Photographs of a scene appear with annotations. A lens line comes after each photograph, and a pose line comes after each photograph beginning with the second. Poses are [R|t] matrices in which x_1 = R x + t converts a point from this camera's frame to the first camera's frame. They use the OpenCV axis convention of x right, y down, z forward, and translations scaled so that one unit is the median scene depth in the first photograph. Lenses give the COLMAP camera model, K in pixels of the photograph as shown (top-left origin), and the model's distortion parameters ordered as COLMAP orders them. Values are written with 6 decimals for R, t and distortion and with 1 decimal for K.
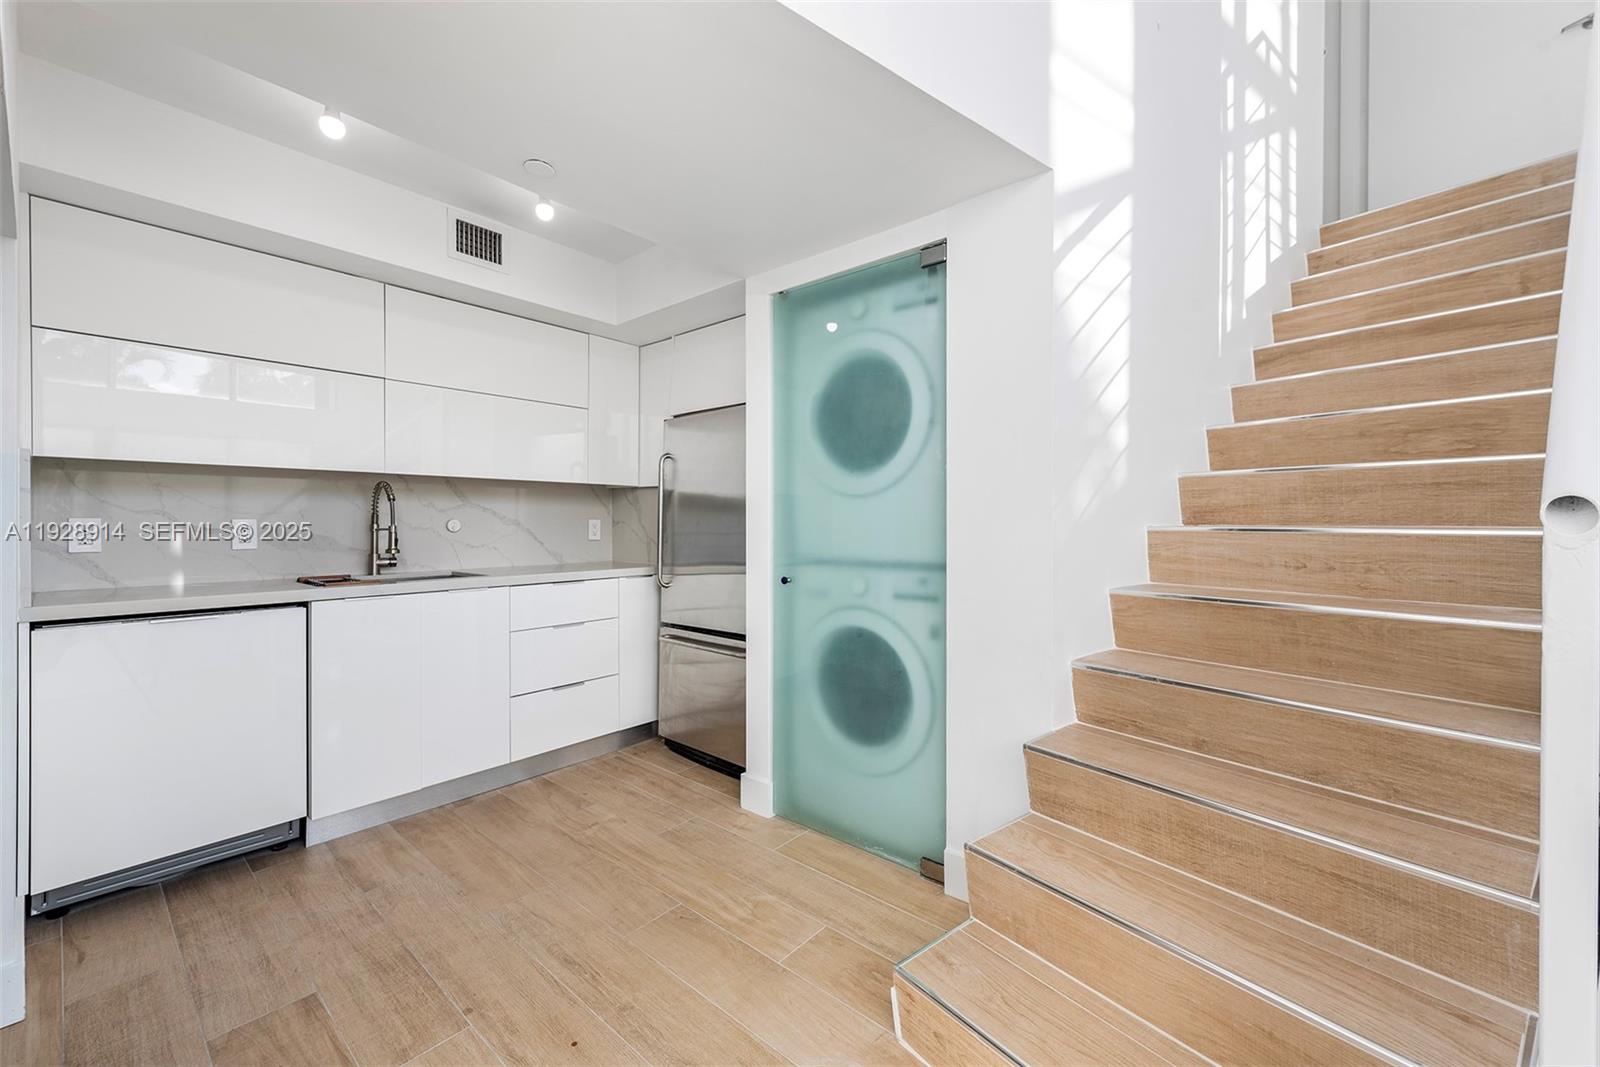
lens RADIAL K [[631.9, 0, 803.1], [0, 631.9, 523.0], [0, 0, 1]] dist [-0.000566, -0.000186]
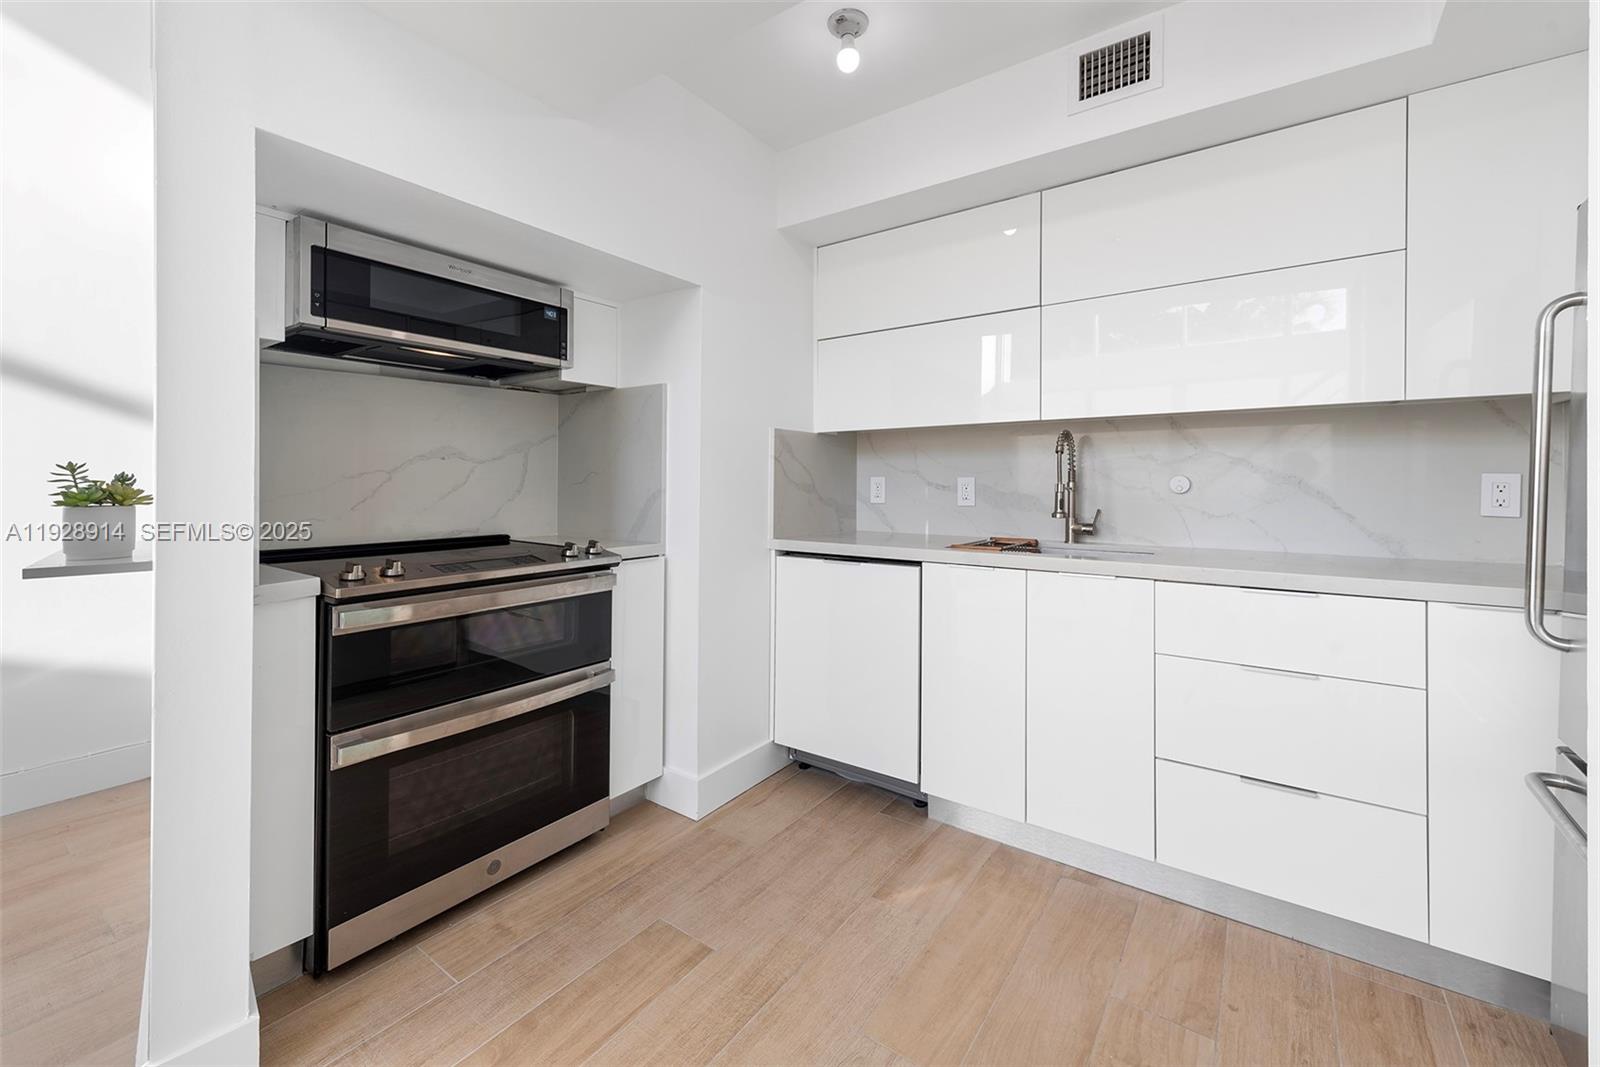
lens RADIAL K [[651.9, 0, 801.7], [0, 651.9, 477.7], [0, 0, 1]] dist [0.001492, 0.000028]
pose [[0.083823, -0.001771, -0.996479, 0.160209], [-0.001622, 0.999997, -0.001914, -0.000735], [0.996479, 0.001777, 0.083819, 0.626986]]
